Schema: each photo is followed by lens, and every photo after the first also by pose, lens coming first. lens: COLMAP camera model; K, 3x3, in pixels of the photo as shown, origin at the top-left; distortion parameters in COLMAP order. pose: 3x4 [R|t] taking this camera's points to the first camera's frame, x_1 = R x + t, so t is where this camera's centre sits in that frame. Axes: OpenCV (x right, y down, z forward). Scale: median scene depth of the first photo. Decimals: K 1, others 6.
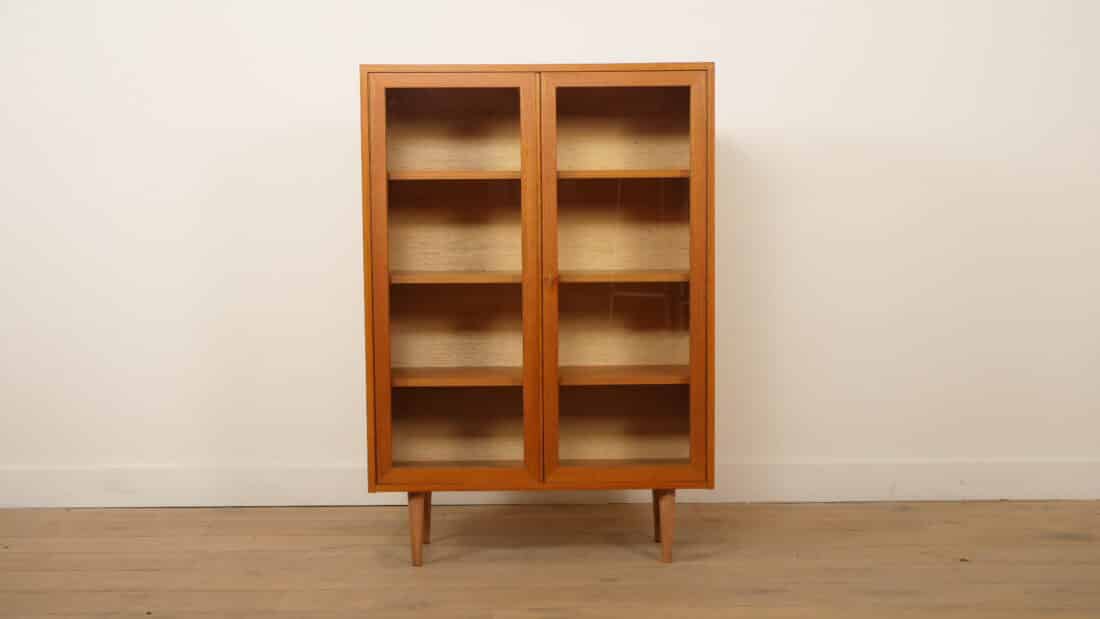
lens RADIAL K [[1274.4, 0, 553.8], [0, 1274.4, 311.4], [0, 0, 1]] dist [-0.002649, 0.000000]
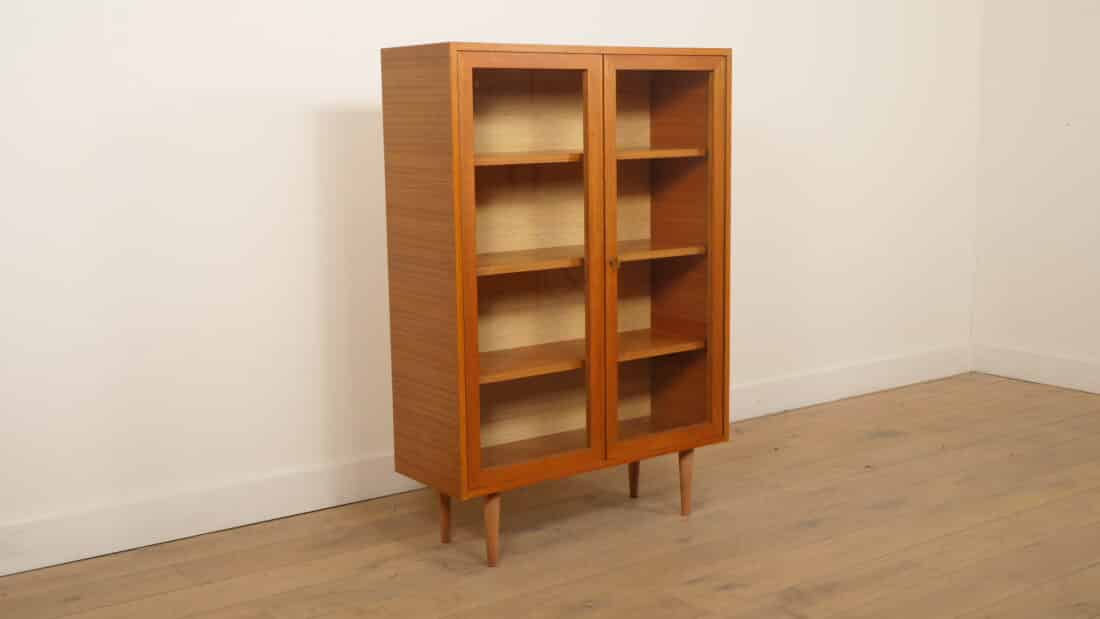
lens RADIAL K [[1274.4, 0, 549.4], [0, 1274.4, 302.3], [0, 0, 1]] dist [-0.002649, 0.000000]
pose [[0.815308, -0.089308, 0.572099, -0.637091], [0.082626, 0.995867, 0.037709, -0.033894], [-0.573102, 0.016526, 0.819317, 0.201495]]
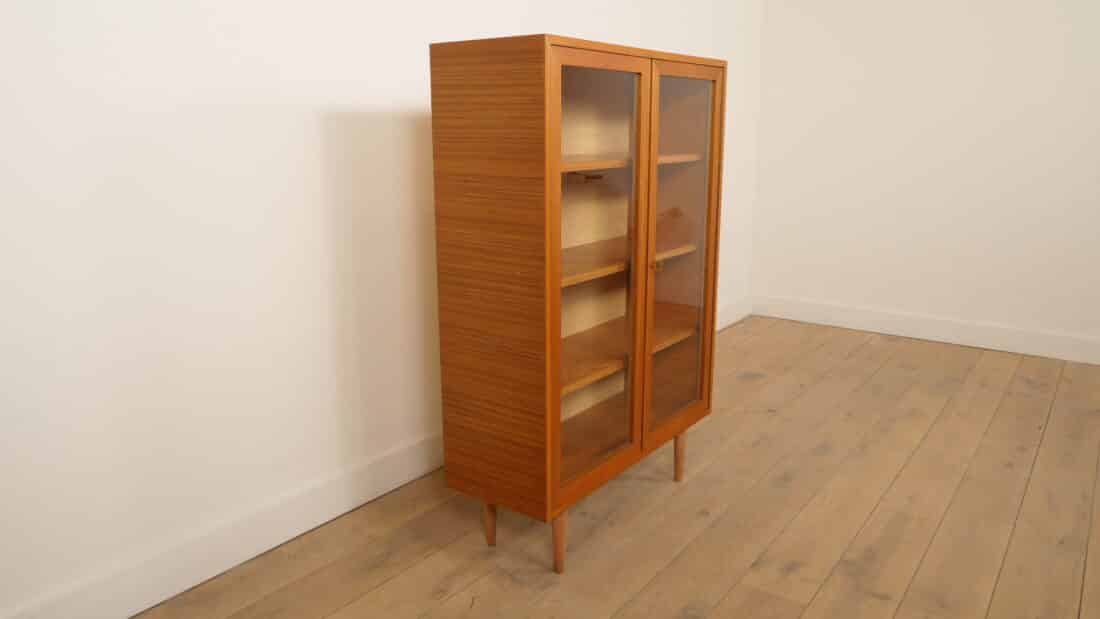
lens RADIAL K [[792.4, 0, 550.7], [0, 792.4, 306.9], [0, 0, 1]] dist [-0.045869, 0.004494]
pose [[0.602040, -0.172775, 0.779549, -0.574216], [0.101580, 0.984949, 0.139849, -0.089835], [-0.791978, -0.005008, 0.610529, 0.680371]]
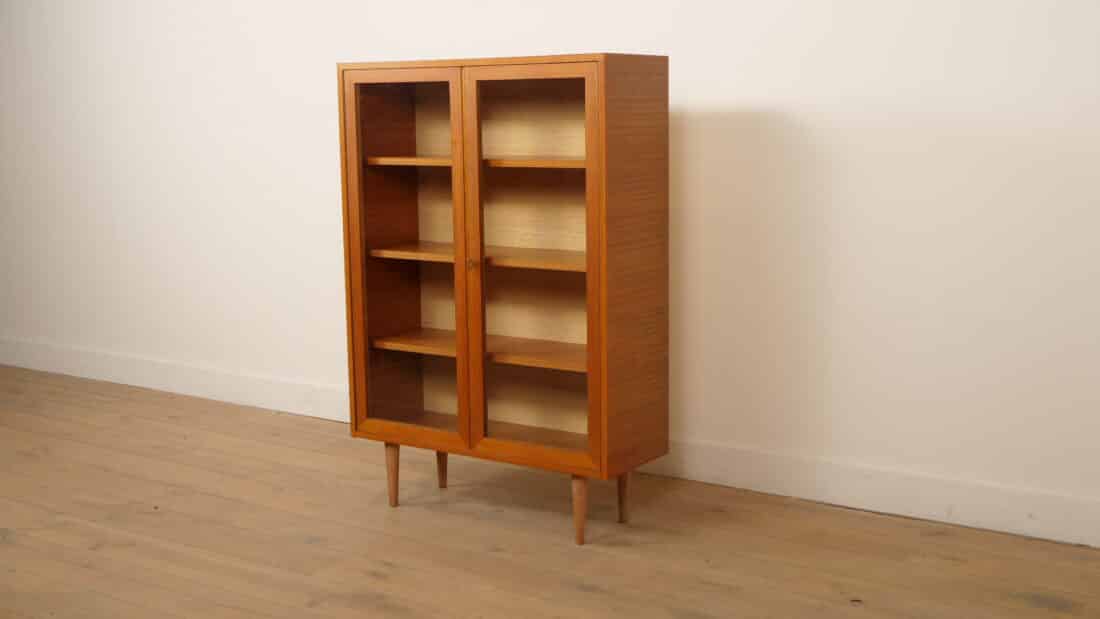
lens RADIAL K [[1274.4, 0, 544.7], [0, 1274.4, 310.4], [0, 0, 1]] dist [-0.002649, 0.000000]
pose [[0.828626, 0.084184, -0.553436, 0.650877], [-0.067186, 0.996437, 0.050976, -0.043094], [0.555756, -0.005057, 0.831330, 0.148795]]
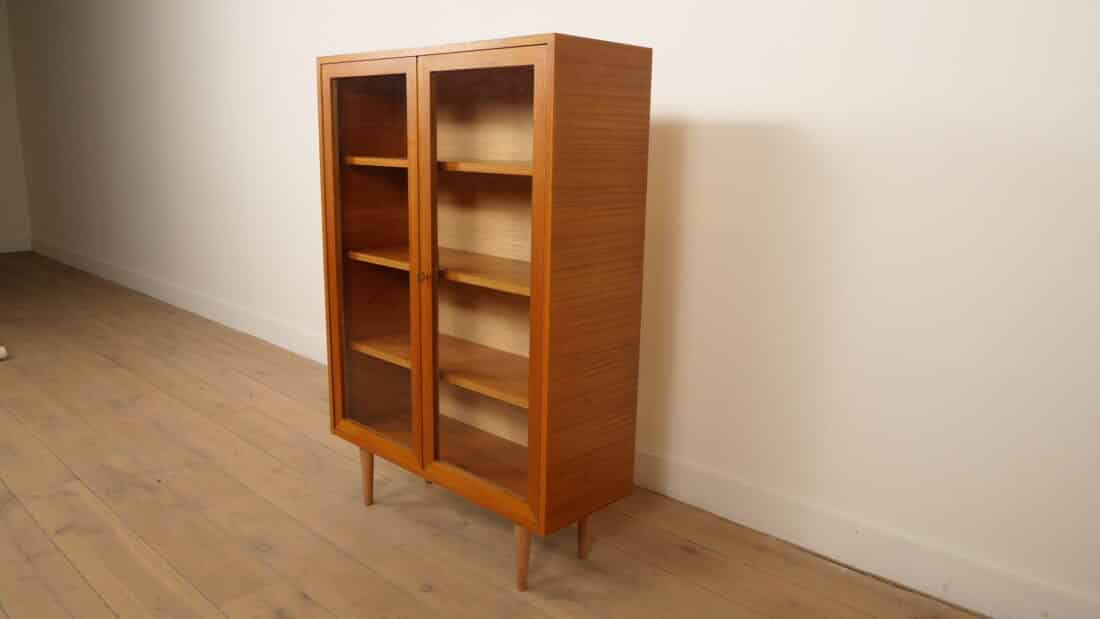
lens RADIAL K [[792.4, 0, 548.5], [0, 792.4, 313.1], [0, 0, 1]] dist [-0.045869, 0.004494]
pose [[0.727805, 0.171051, -0.664110, 0.479944], [-0.118047, 0.985188, 0.124380, -0.083190], [0.675548, -0.012128, 0.737216, 0.627993]]
